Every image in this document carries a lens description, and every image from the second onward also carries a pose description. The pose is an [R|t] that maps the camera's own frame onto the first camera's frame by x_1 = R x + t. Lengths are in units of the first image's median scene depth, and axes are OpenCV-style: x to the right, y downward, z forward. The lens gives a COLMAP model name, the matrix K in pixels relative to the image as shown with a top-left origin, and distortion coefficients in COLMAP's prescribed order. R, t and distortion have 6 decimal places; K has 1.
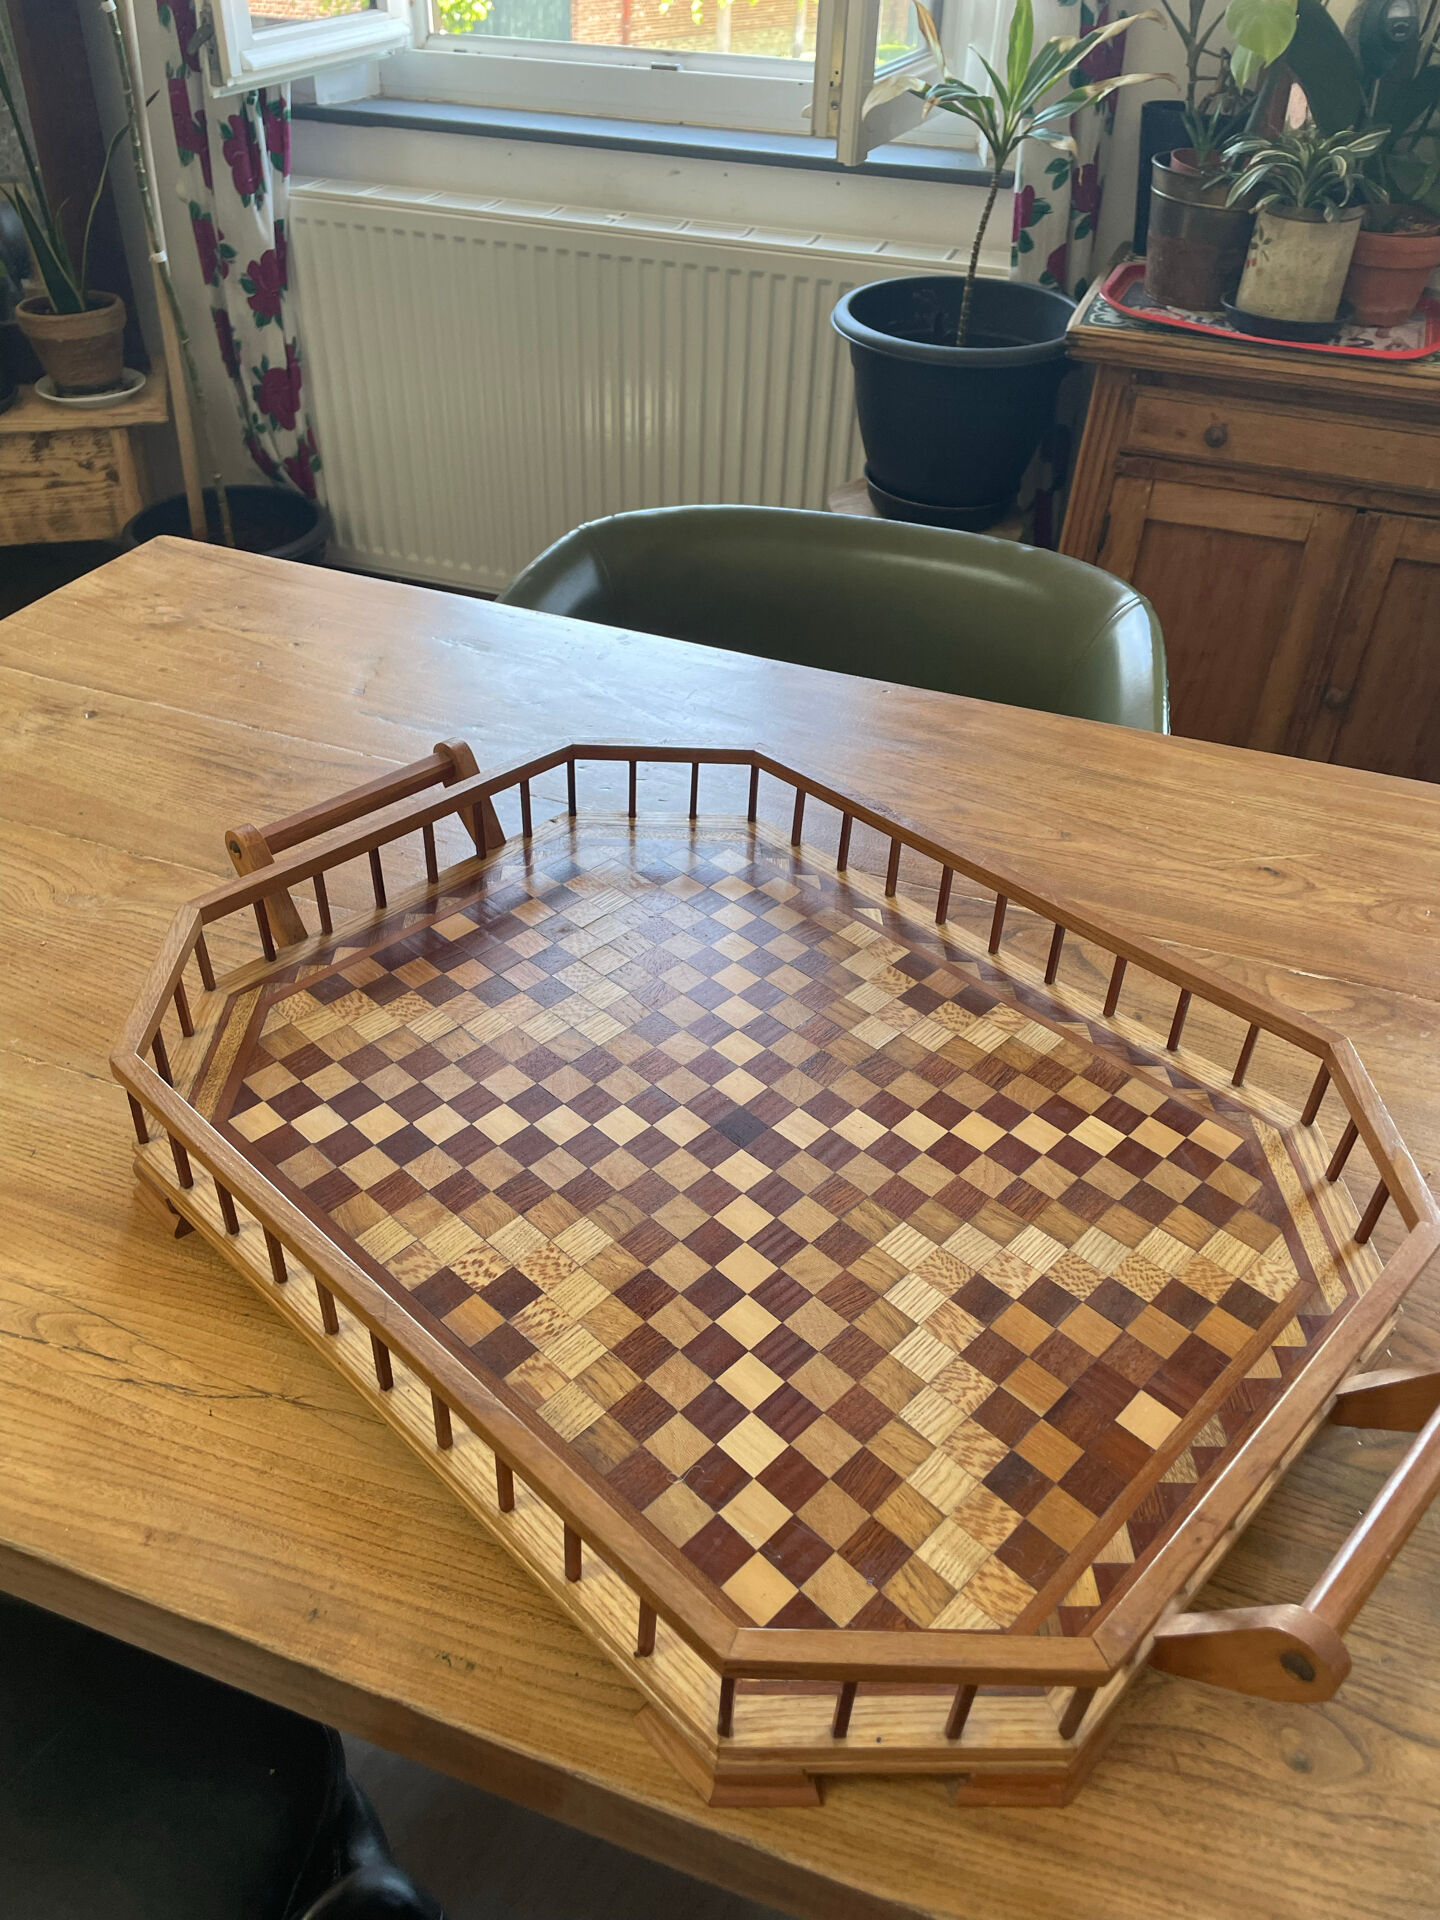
lens RADIAL K [[1458.6, 0, 705.1], [0, 1458.6, 955.6], [0, 0, 1]] dist [0.092587, -0.134378]
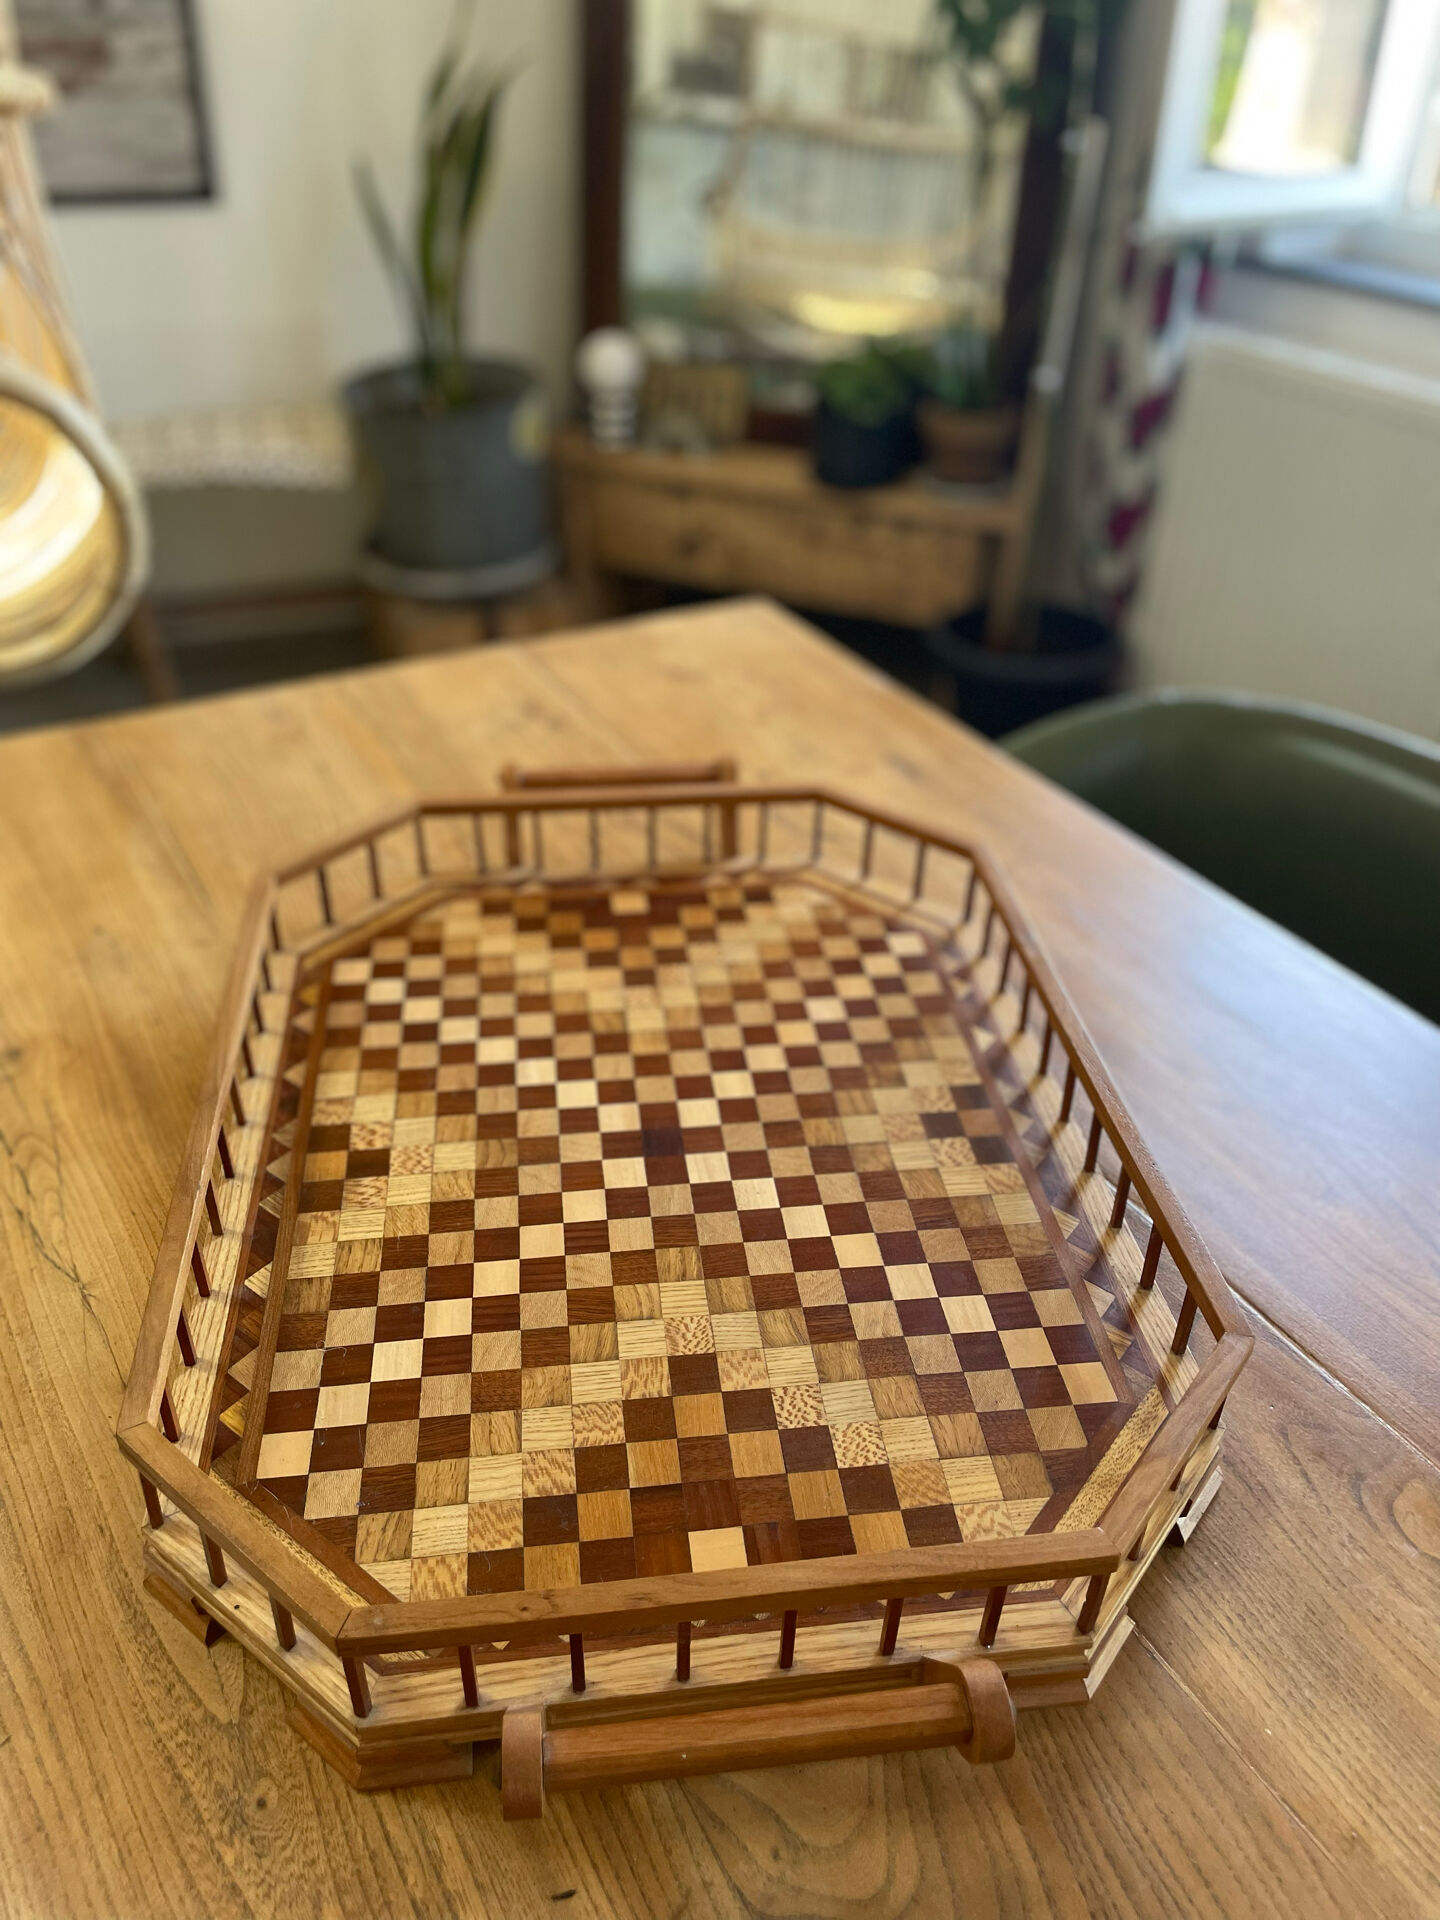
lens RADIAL K [[1443.7, 0, 720.0], [0, 1443.7, 960.0], [0, 0, 1]] dist [0.090996, -0.141557]
pose [[0.784229, 0.343821, -0.516500, 0.608560], [-0.380382, 0.924066, 0.037573, -0.061985], [0.490198, 0.167002, 0.855462, 0.141204]]
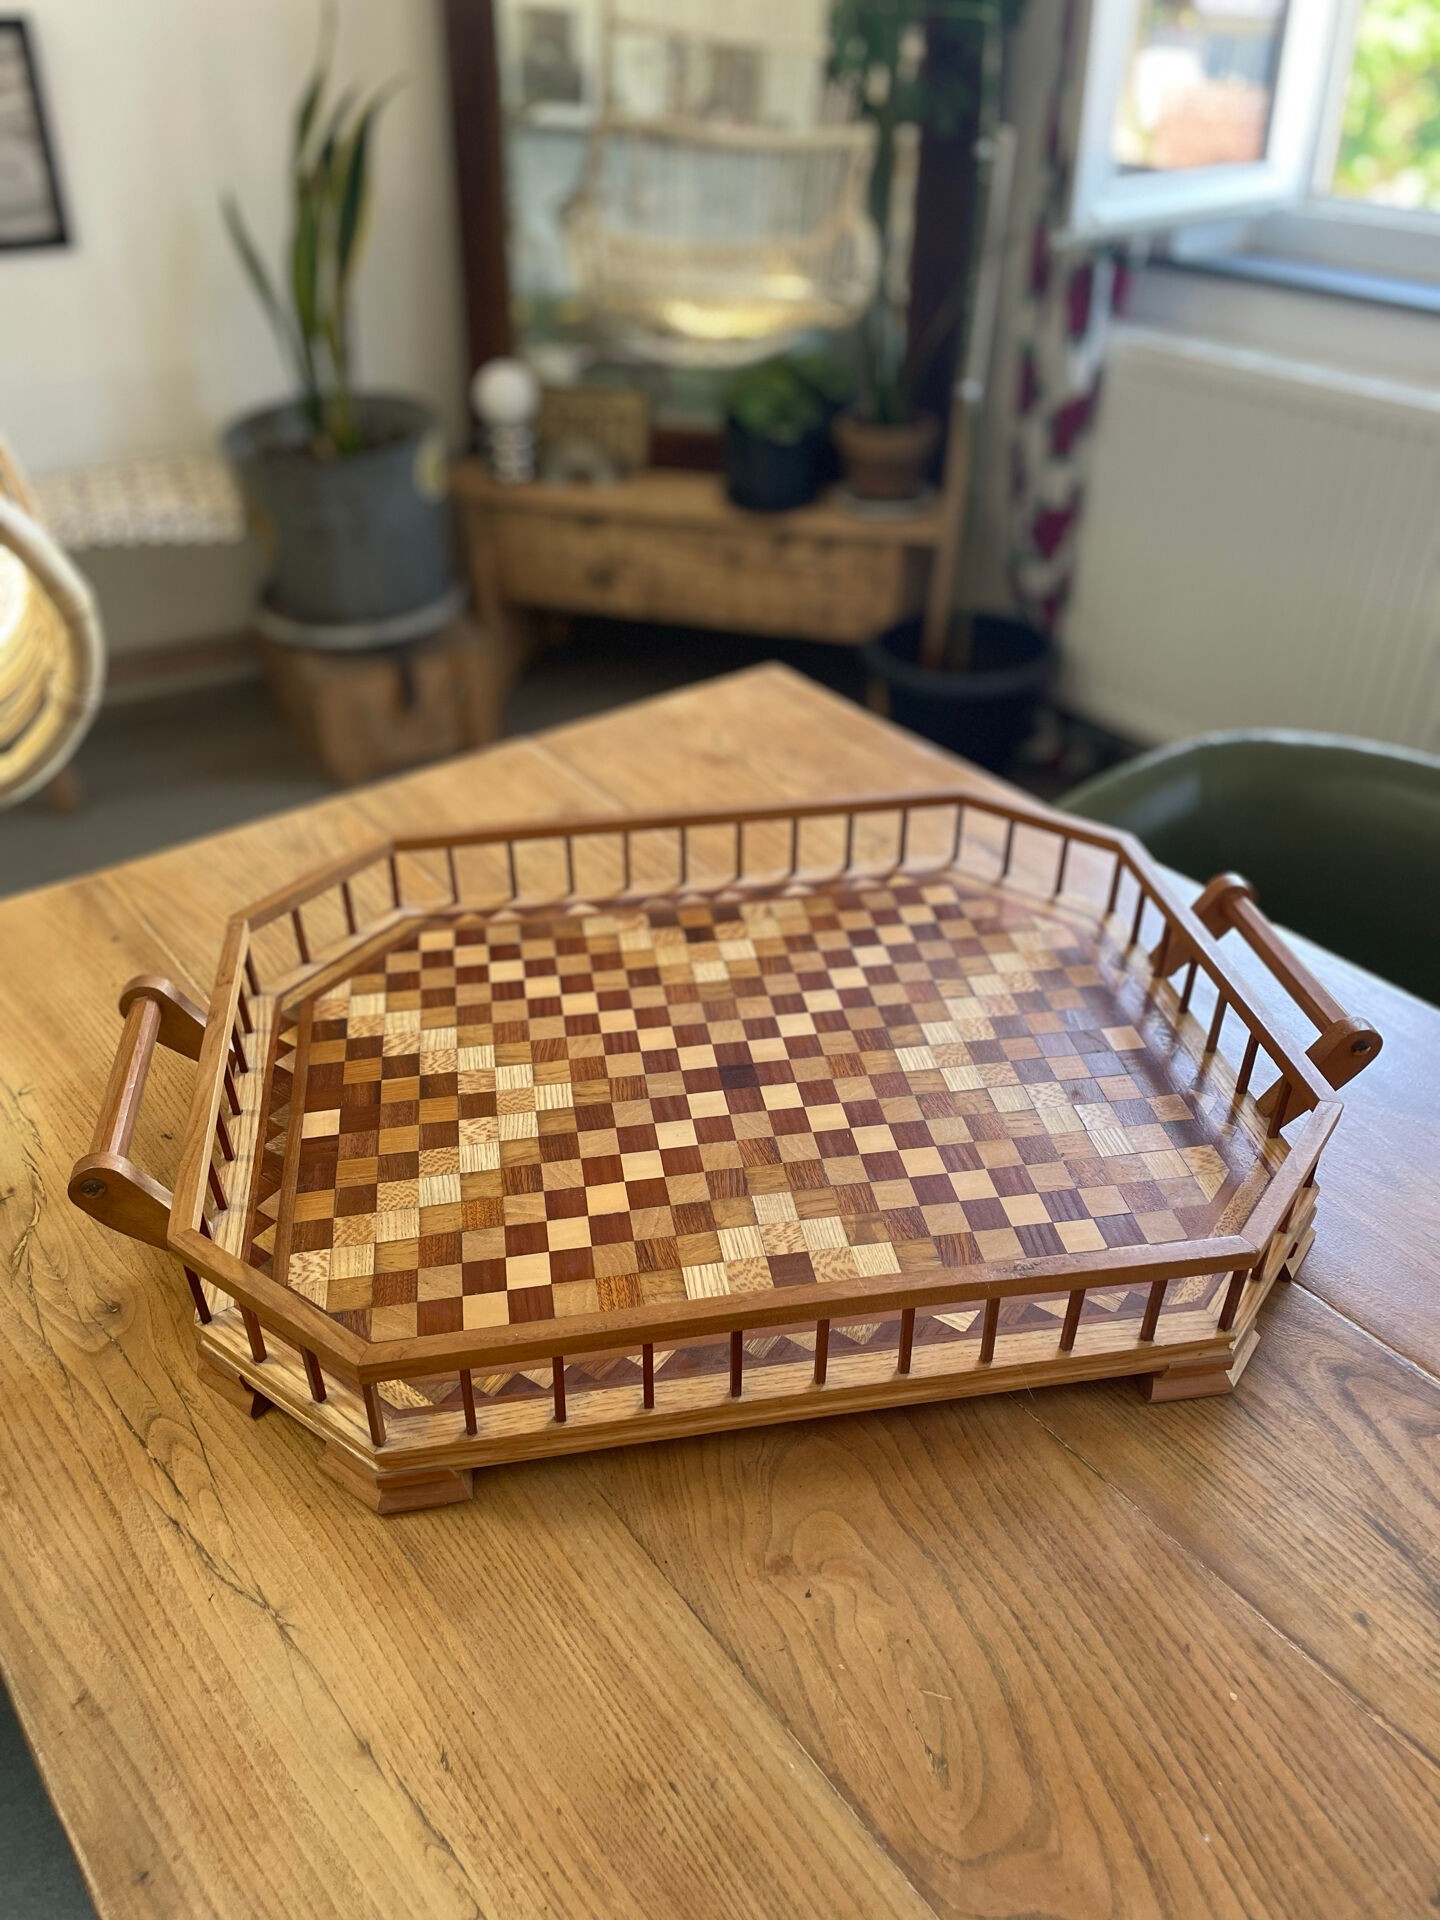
lens RADIAL K [[1445.3, 0, 729.5], [0, 1445.3, 971.0], [0, 0, 1]] dist [0.118390, -0.205675]
pose [[-0.584758, 0.437453, -0.683149, 0.861398], [-0.520291, 0.443859, 0.729580, -0.832528], [0.622379, 0.782064, -0.031947, 1.090620]]
